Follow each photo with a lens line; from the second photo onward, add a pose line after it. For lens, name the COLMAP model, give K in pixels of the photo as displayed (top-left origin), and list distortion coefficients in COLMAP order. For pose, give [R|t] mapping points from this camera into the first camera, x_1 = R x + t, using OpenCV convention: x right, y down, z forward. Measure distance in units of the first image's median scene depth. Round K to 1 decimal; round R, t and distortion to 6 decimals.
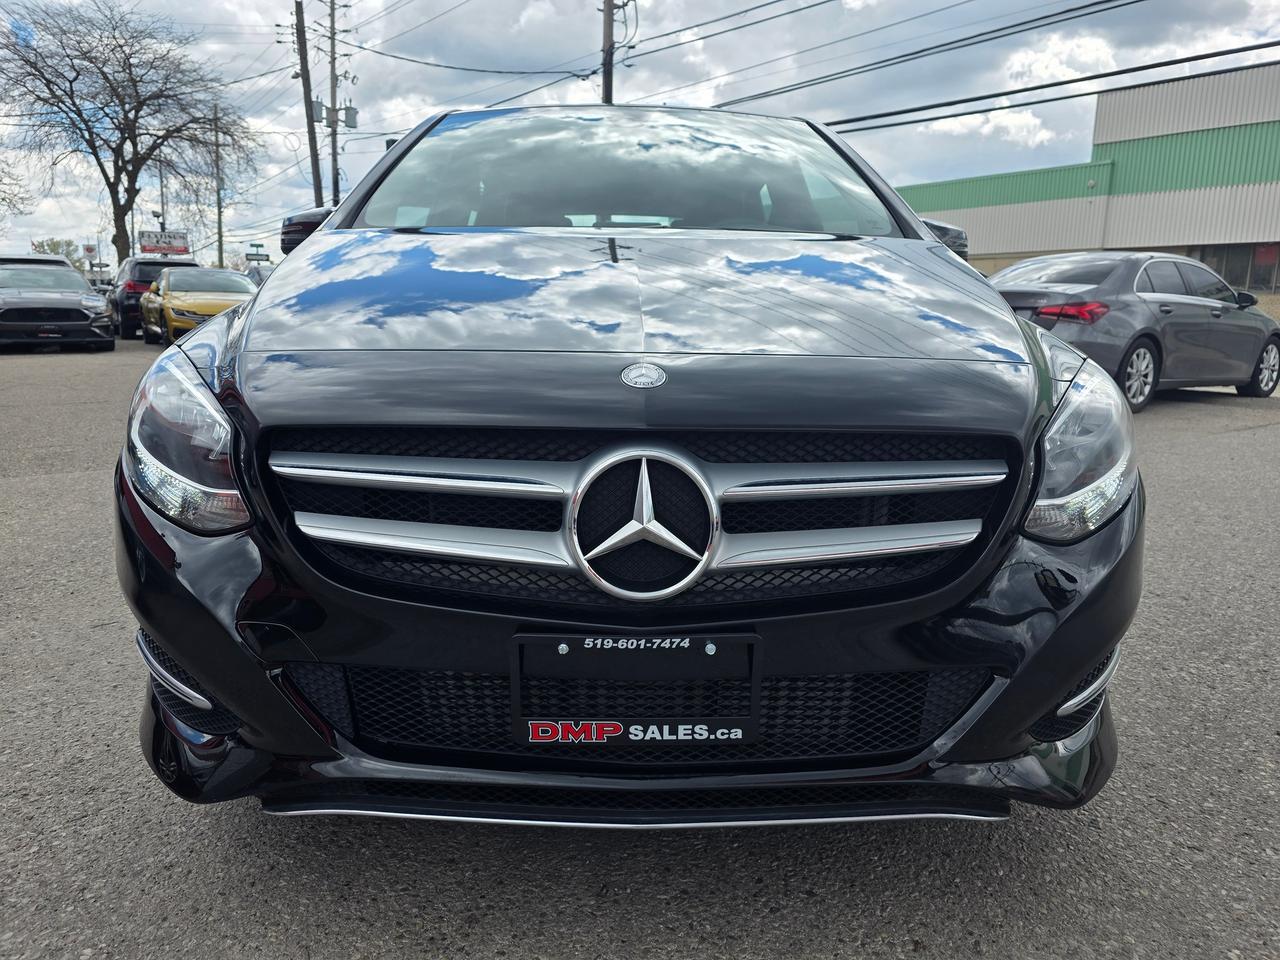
lens RADIAL K [[911.9, 0, 633.0], [0, 911.9, 409.7], [0, 0, 1]] dist [0.058874, -0.057070]
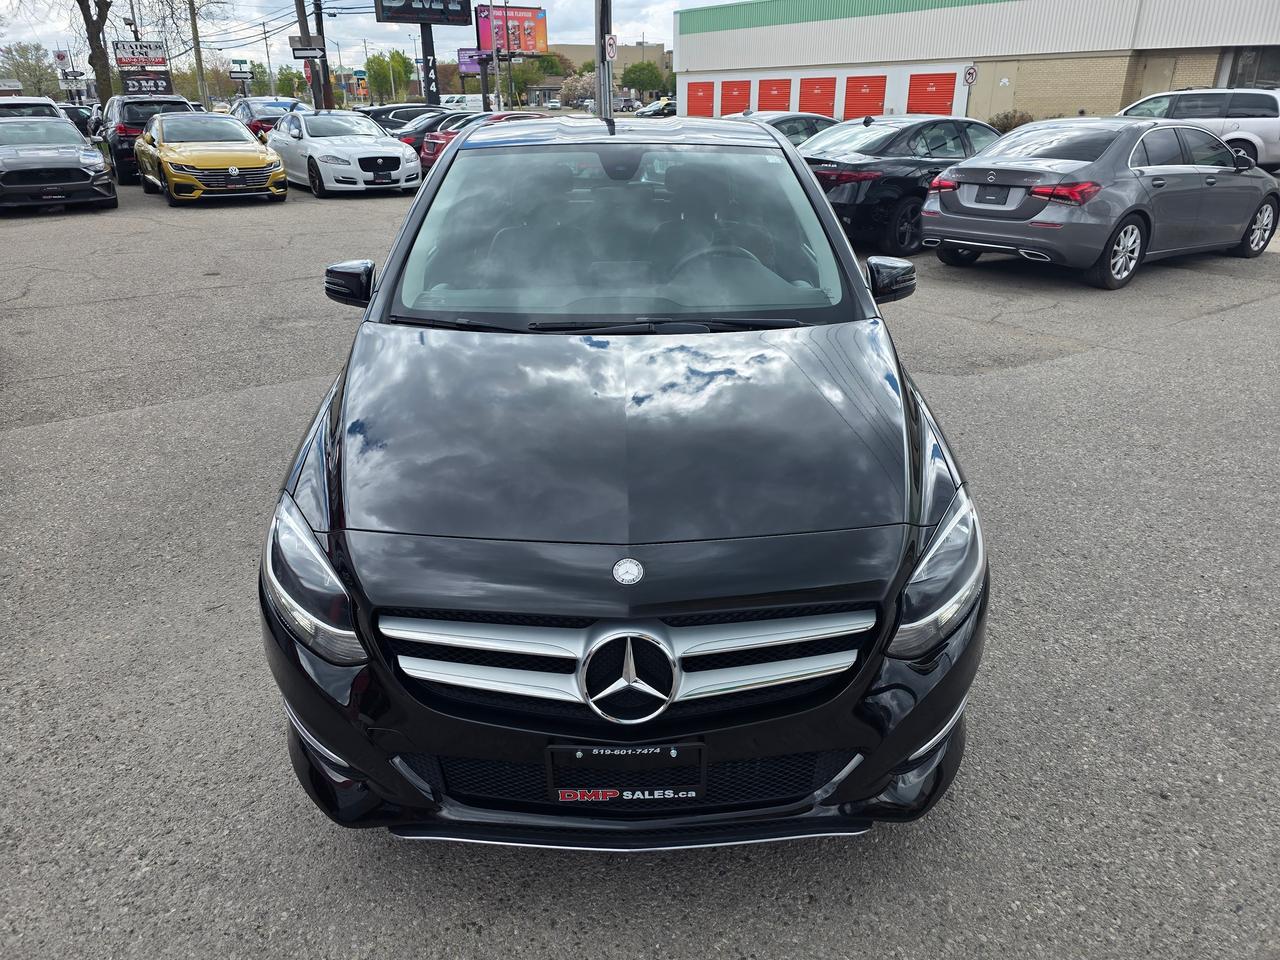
lens RADIAL K [[911.9, 0, 633.0], [0, 911.9, 409.7], [0, 0, 1]] dist [0.058874, -0.057070]
pose [[0.999798, -0.017590, -0.009708, 0.032284], [0.019126, 0.981259, 0.191744, -0.484268], [0.006153, -0.191891, 0.981397, -0.337135]]
